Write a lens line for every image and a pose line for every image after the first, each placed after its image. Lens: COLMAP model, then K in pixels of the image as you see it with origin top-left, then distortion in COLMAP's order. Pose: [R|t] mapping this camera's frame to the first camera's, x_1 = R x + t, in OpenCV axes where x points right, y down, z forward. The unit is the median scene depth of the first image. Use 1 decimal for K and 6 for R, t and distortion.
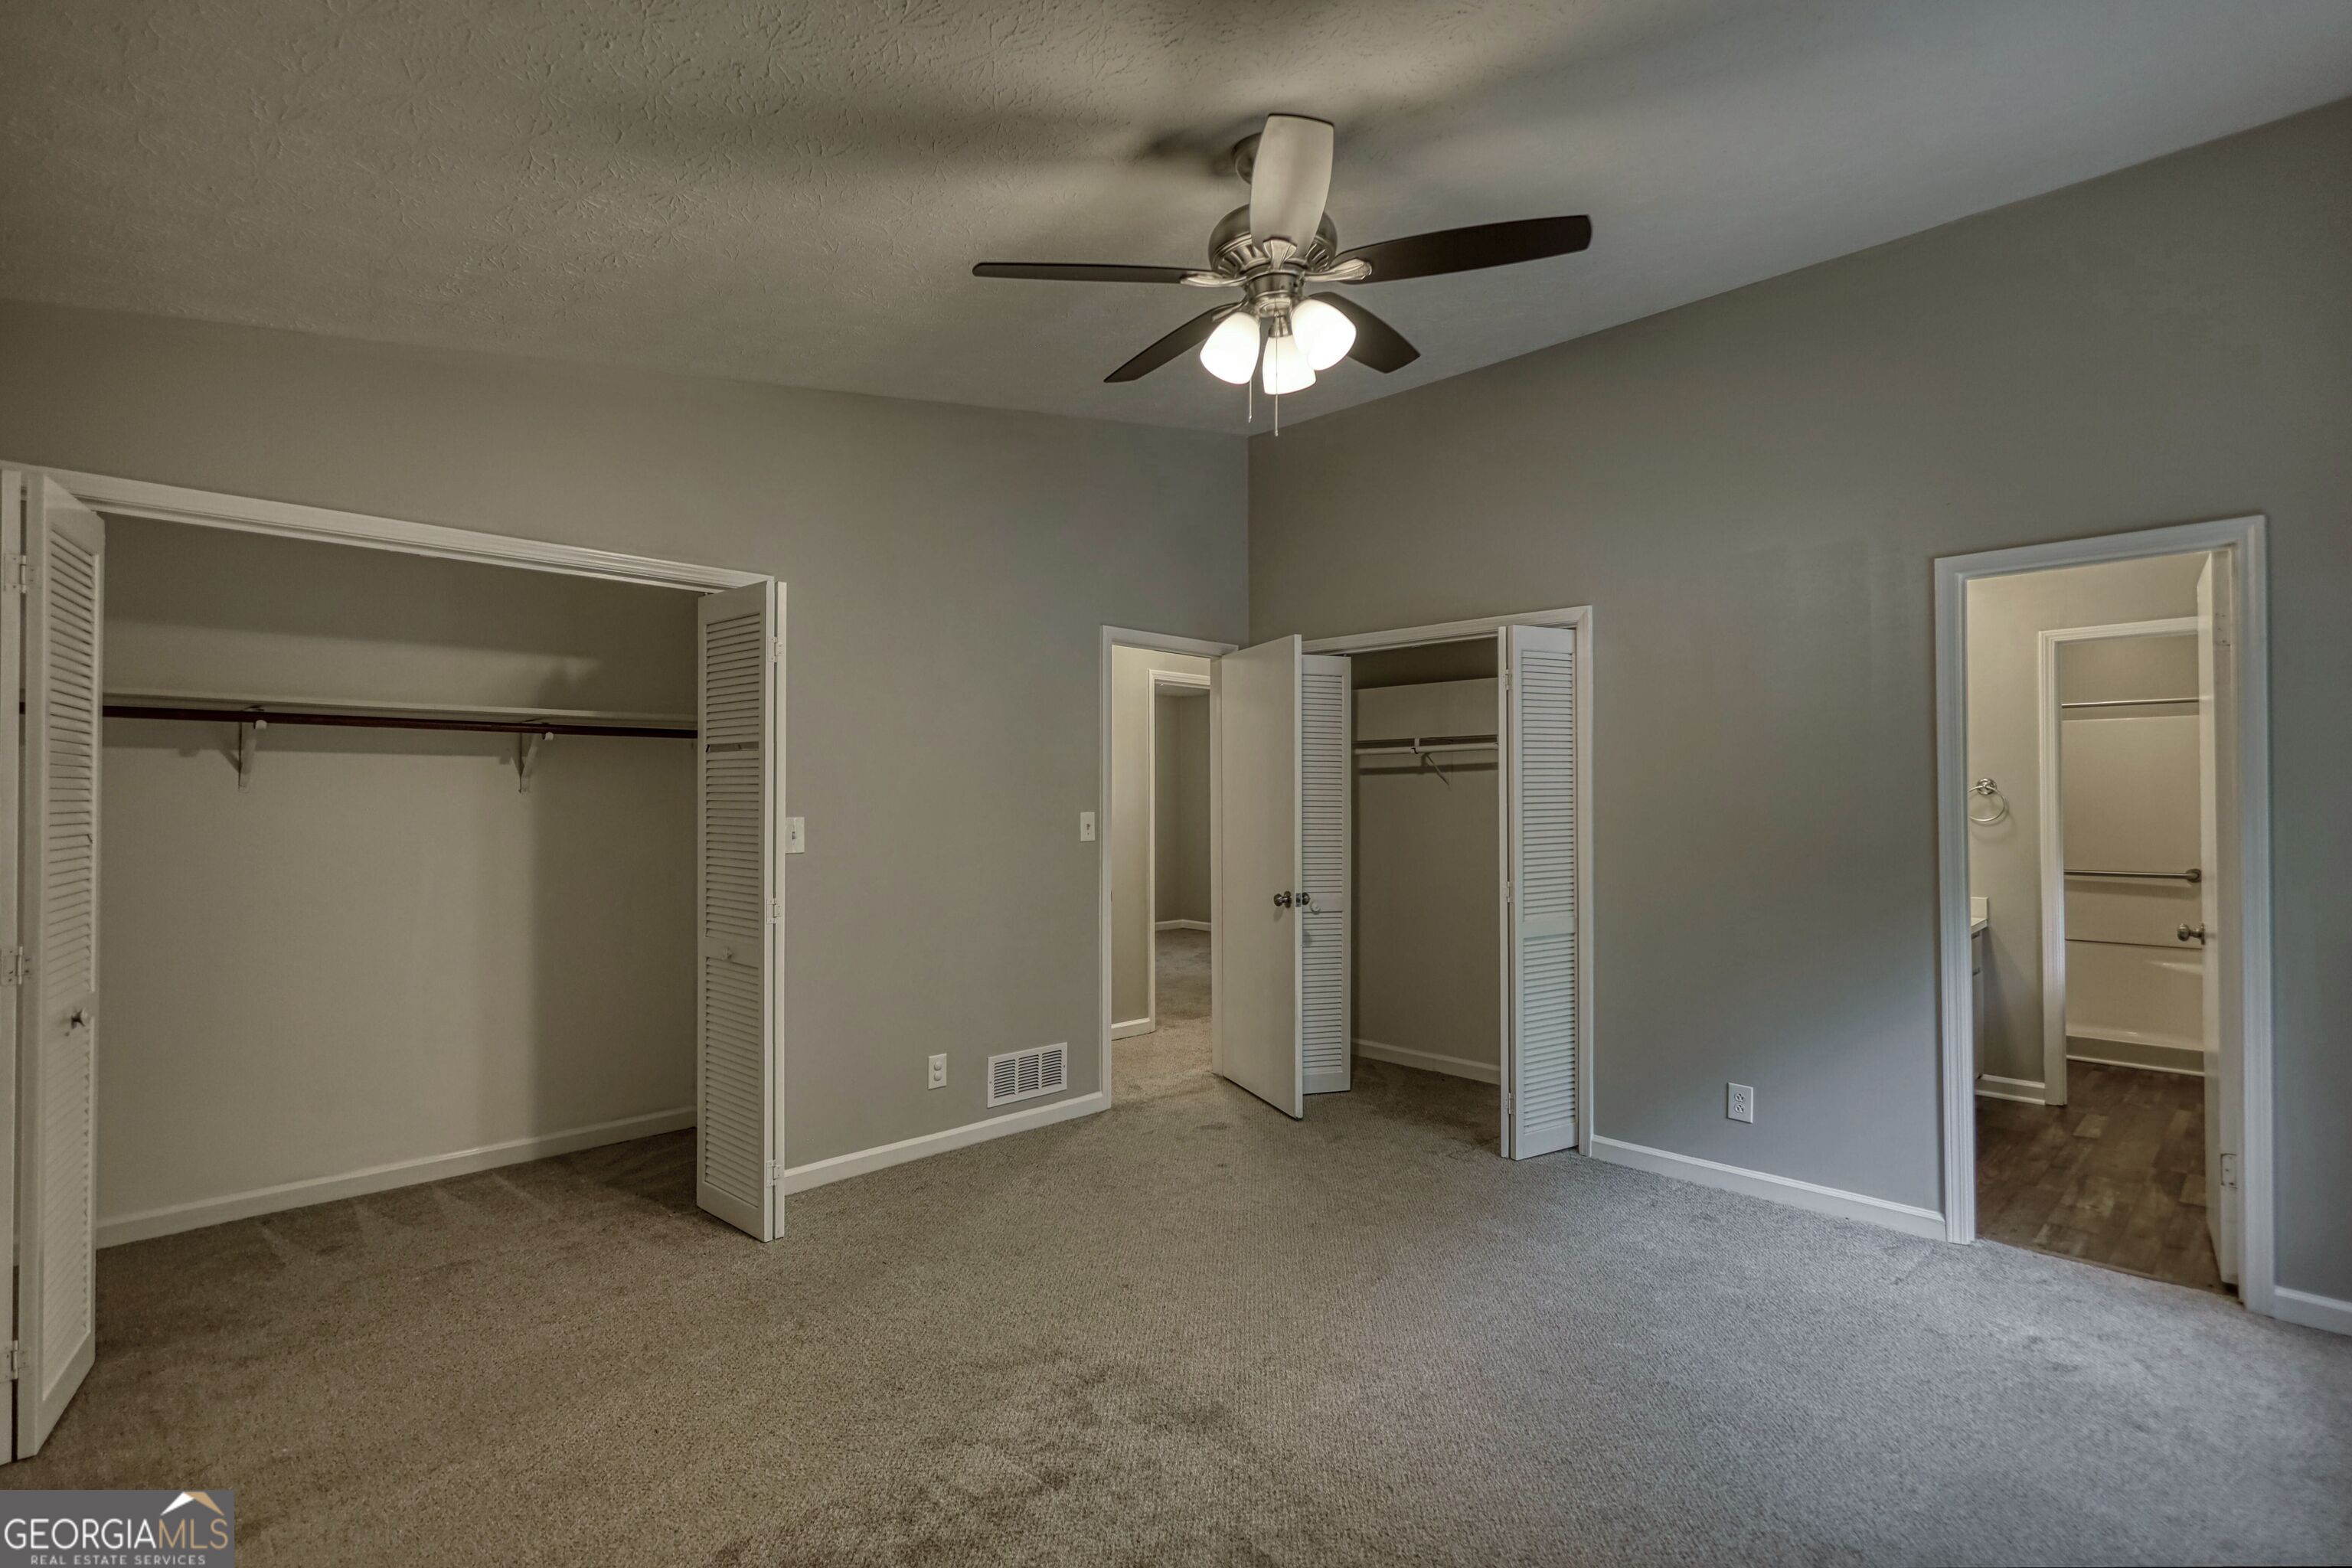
lens RADIAL K [[1056.5, 0, 1181.7], [0, 1056.5, 787.6], [0, 0, 1]] dist [0.000415, 0.000132]
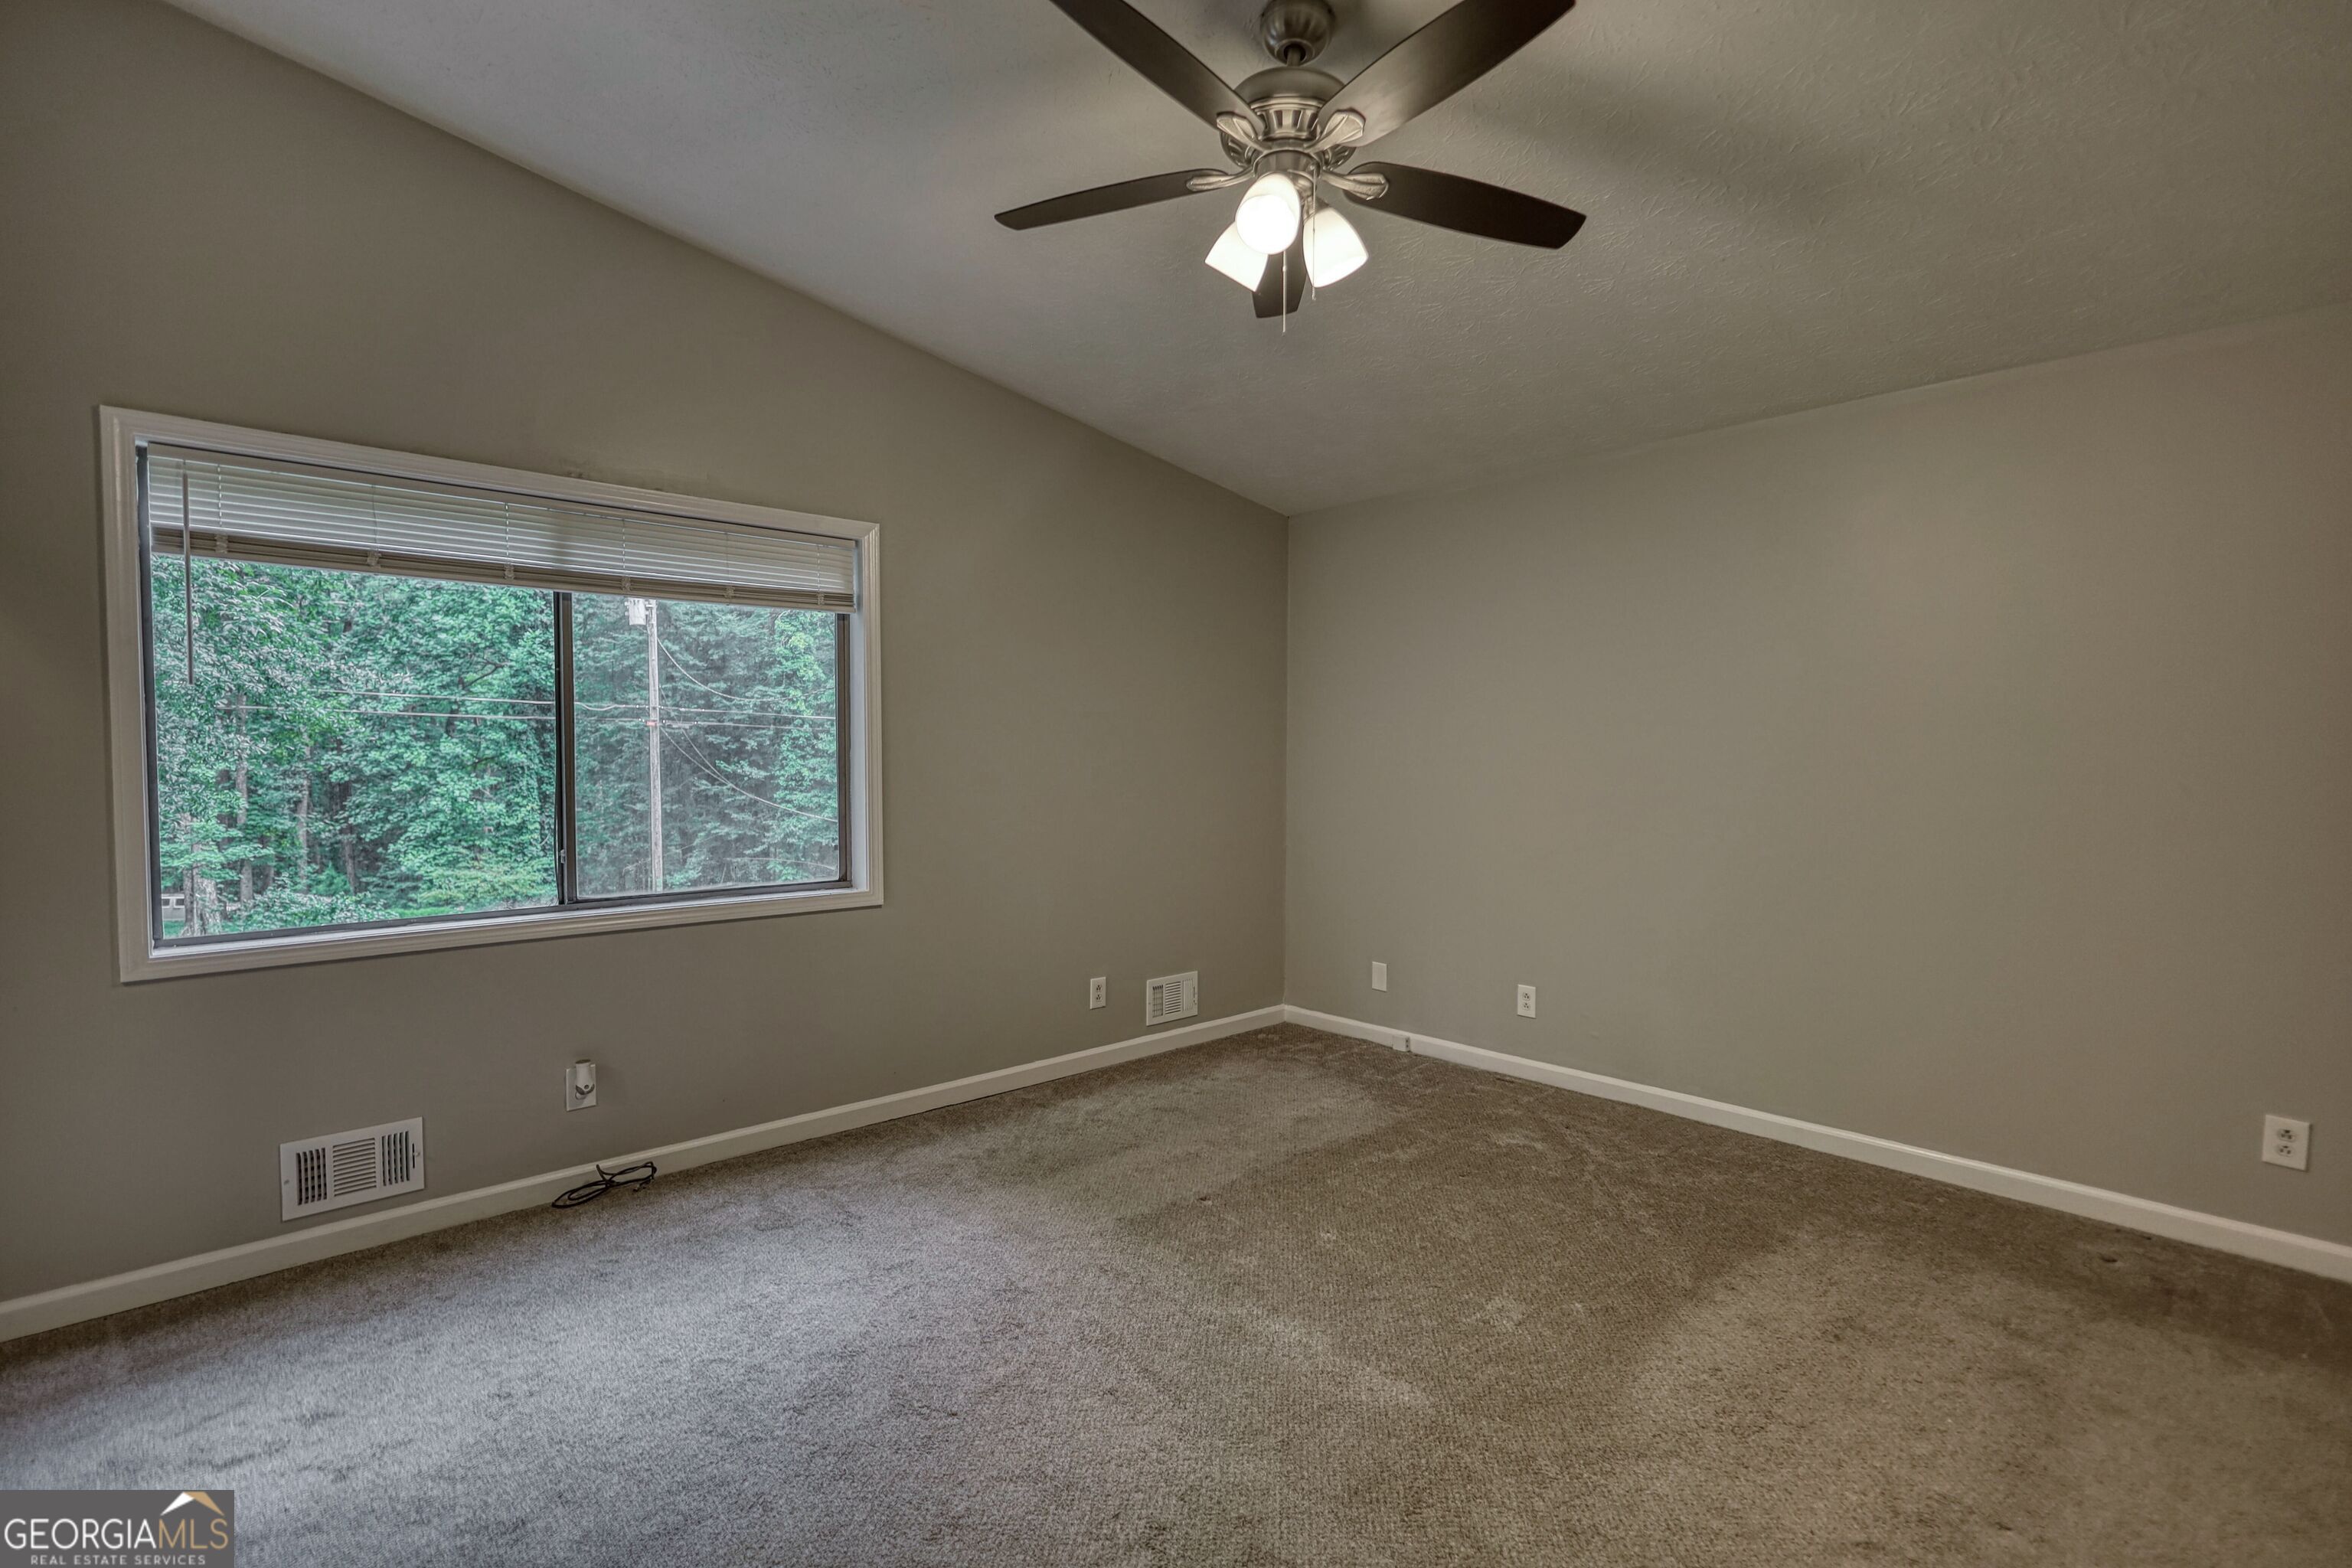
lens RADIAL K [[1087.6, 0, 1165.1], [0, 1087.6, 787.2], [0, 0, 1]] dist [0.001015, 0.000256]
pose [[-0.998107, 0.001420, 0.061488, 0.080586], [0.002039, 0.999948, 0.009999, 0.035692], [-0.061471, 0.010105, -0.998058, 1.195499]]
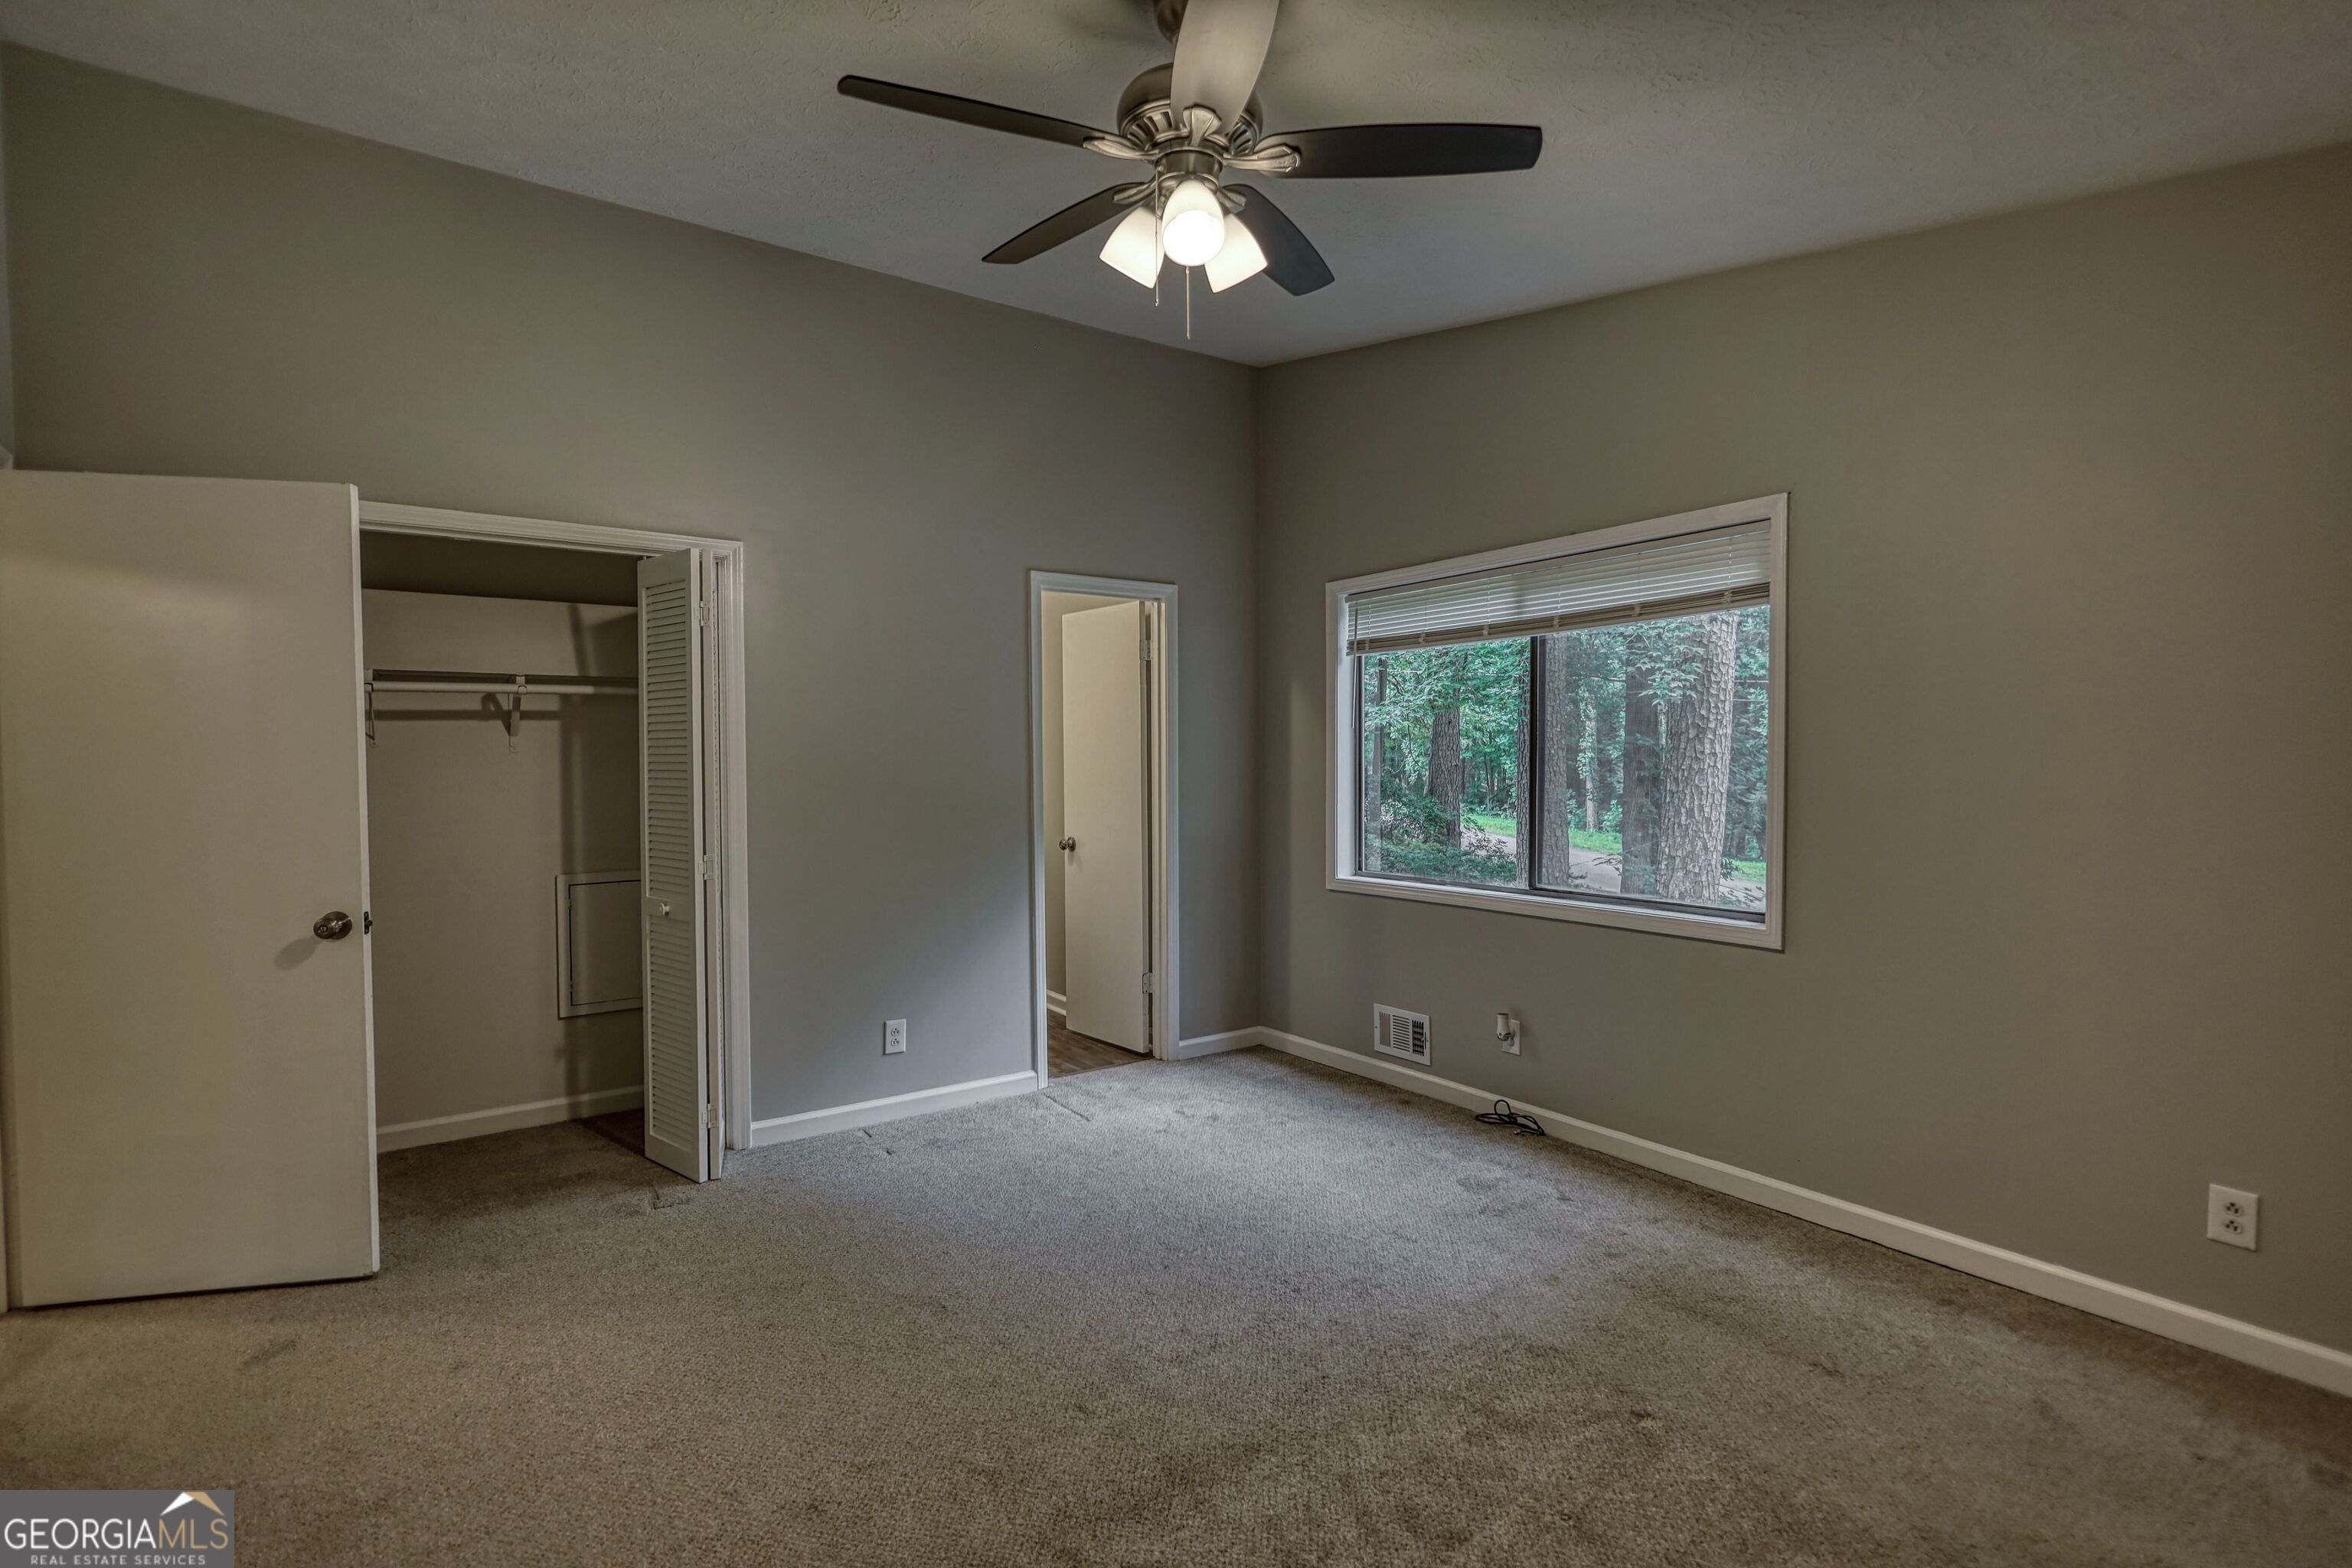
lens RADIAL K [[1103.5, 0, 1168.5], [0, 1103.5, 789.3], [0, 0, 1]] dist [0.002442, 0.000510]
pose [[0.186594, -0.030832, 0.981953, -0.518797], [-0.007005, 0.999440, 0.032712, 0.005033], [-0.982412, -0.012982, 0.186274, 0.510452]]
